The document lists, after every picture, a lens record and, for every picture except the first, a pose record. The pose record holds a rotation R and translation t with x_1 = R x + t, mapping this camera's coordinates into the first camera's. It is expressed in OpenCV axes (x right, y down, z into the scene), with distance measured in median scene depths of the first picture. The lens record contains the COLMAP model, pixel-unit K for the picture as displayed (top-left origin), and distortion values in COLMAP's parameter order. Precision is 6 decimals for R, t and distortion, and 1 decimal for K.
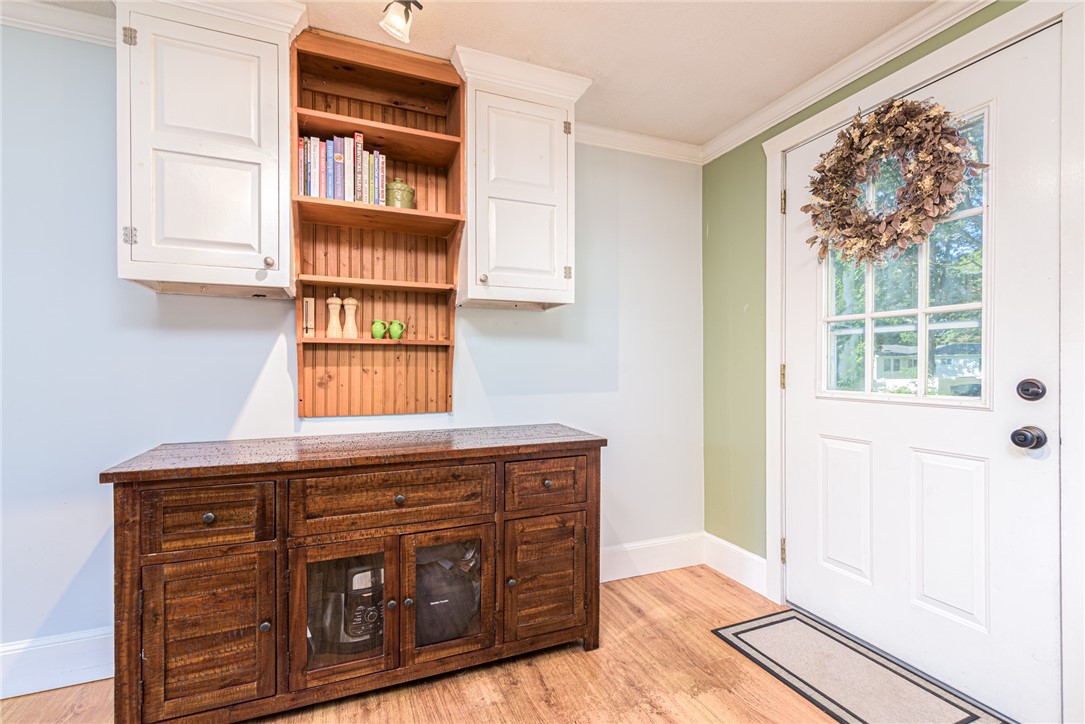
lens RADIAL K [[494.5, 0, 545.5], [0, 494.5, 366.4], [0, 0, 1]] dist [0.019695, -0.002478]
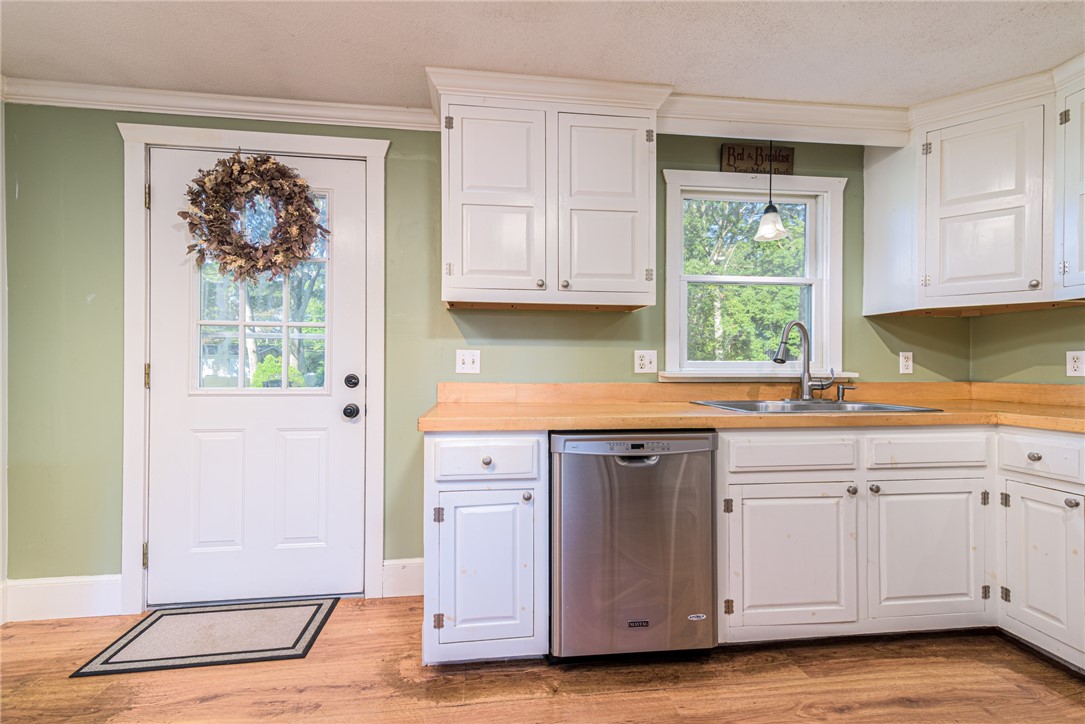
lens RADIAL K [[494.5, 0, 544.4], [0, 494.5, 364.4], [0, 0, 1]] dist [0.019695, -0.002478]
pose [[0.263592, 0.002052, 0.964632, -0.310225], [-0.004165, 0.999991, -0.000989, -0.005322], [-0.964625, -0.003757, 0.263598, -0.007632]]
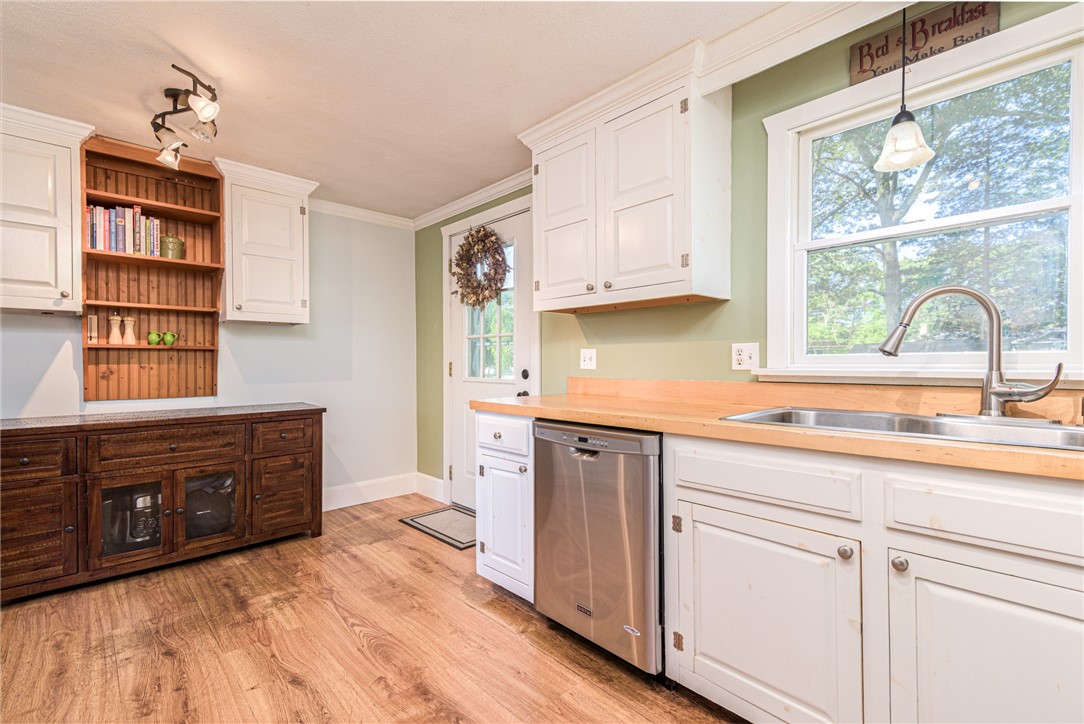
lens RADIAL K [[494.1, 0, 551.1], [0, 494.1, 366.0], [0, 0, 1]] dist [0.019695, -0.002478]
pose [[0.935072, -0.004183, 0.354433, 0.242037], [0.002009, 0.999977, 0.006500, -0.002293], [-0.354452, -0.005366, 0.935059, -0.819970]]
